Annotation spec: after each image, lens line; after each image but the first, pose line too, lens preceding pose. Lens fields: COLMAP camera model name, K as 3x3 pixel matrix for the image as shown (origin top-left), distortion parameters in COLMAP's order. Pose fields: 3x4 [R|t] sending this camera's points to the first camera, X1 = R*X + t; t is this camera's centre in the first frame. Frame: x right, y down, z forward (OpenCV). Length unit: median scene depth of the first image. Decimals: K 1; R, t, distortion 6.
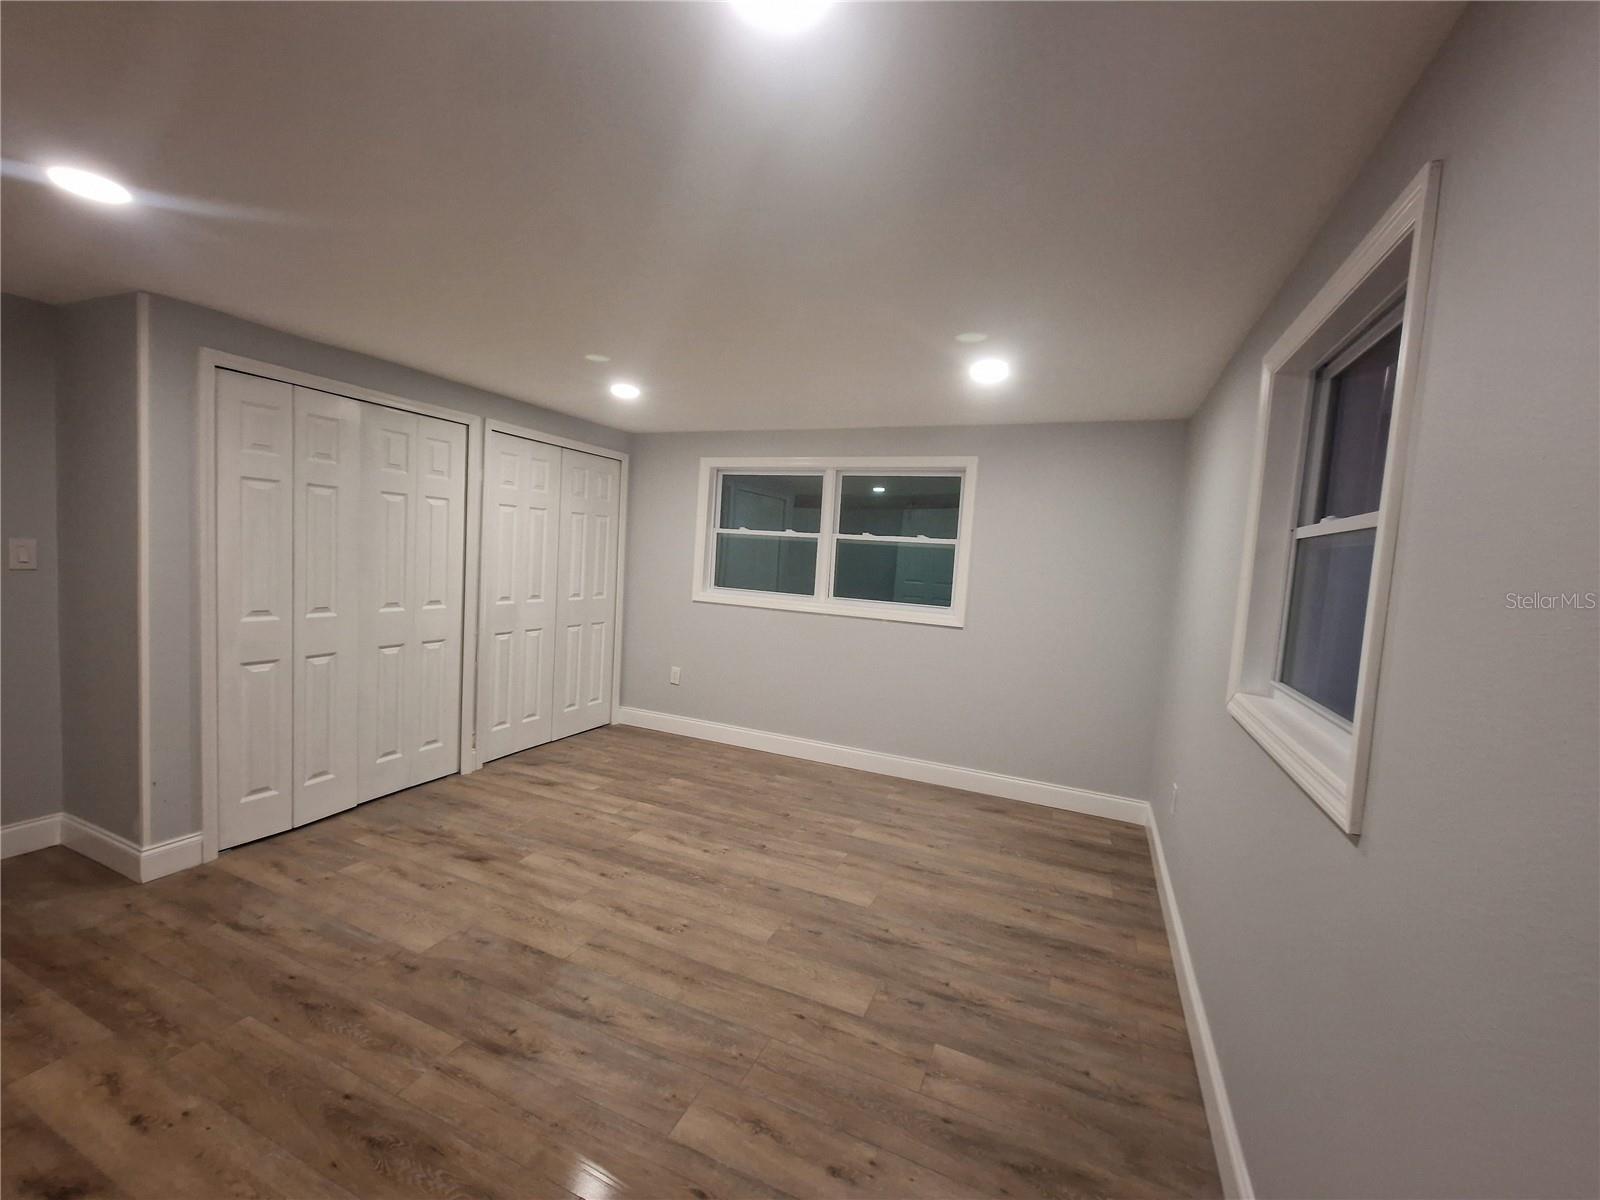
lens RADIAL K [[654.2, 0, 800.1], [0, 654.2, 597.6], [0, 0, 1]] dist [0.008360, -0.005409]
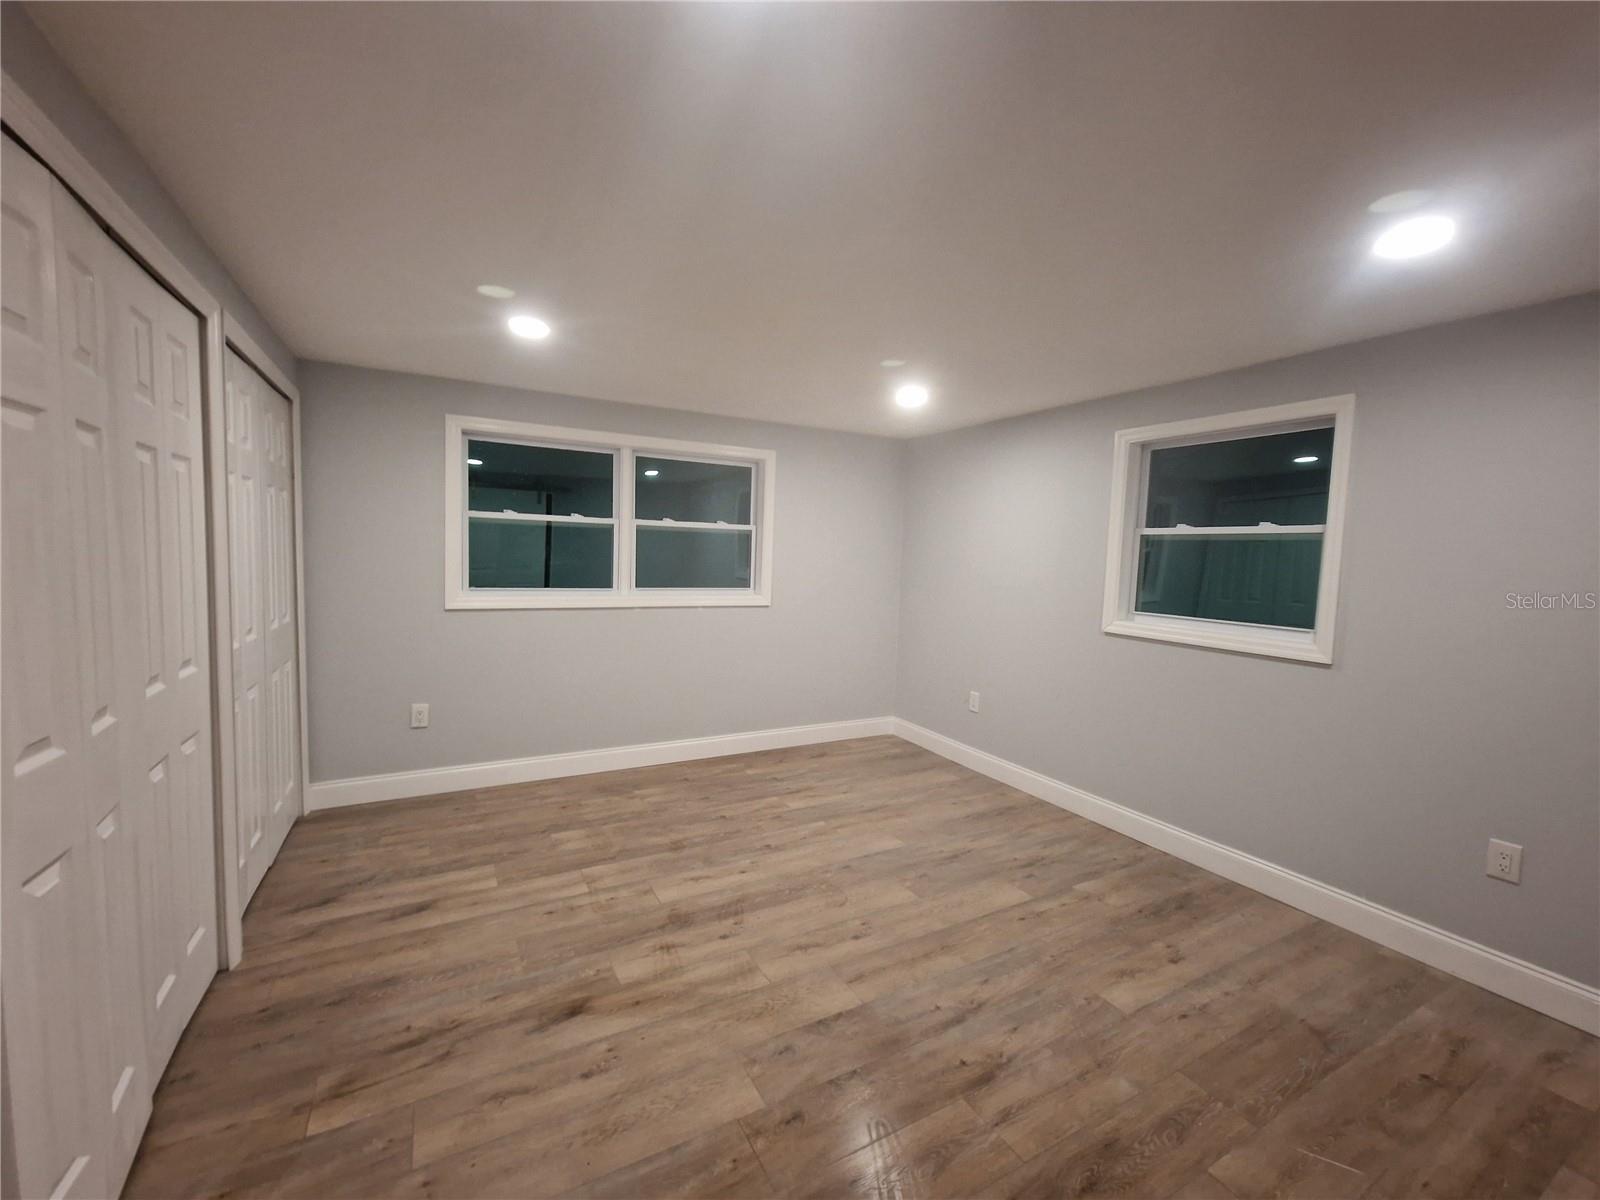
lens RADIAL K [[654.2, 0, 801.6], [0, 654.2, 596.2], [0, 0, 1]] dist [0.008360, -0.005409]
pose [[0.614034, -0.094151, 0.783644, -0.785255], [0.059073, 0.995557, 0.073325, -0.064229], [-0.787066, 0.001268, 0.616868, 0.365397]]
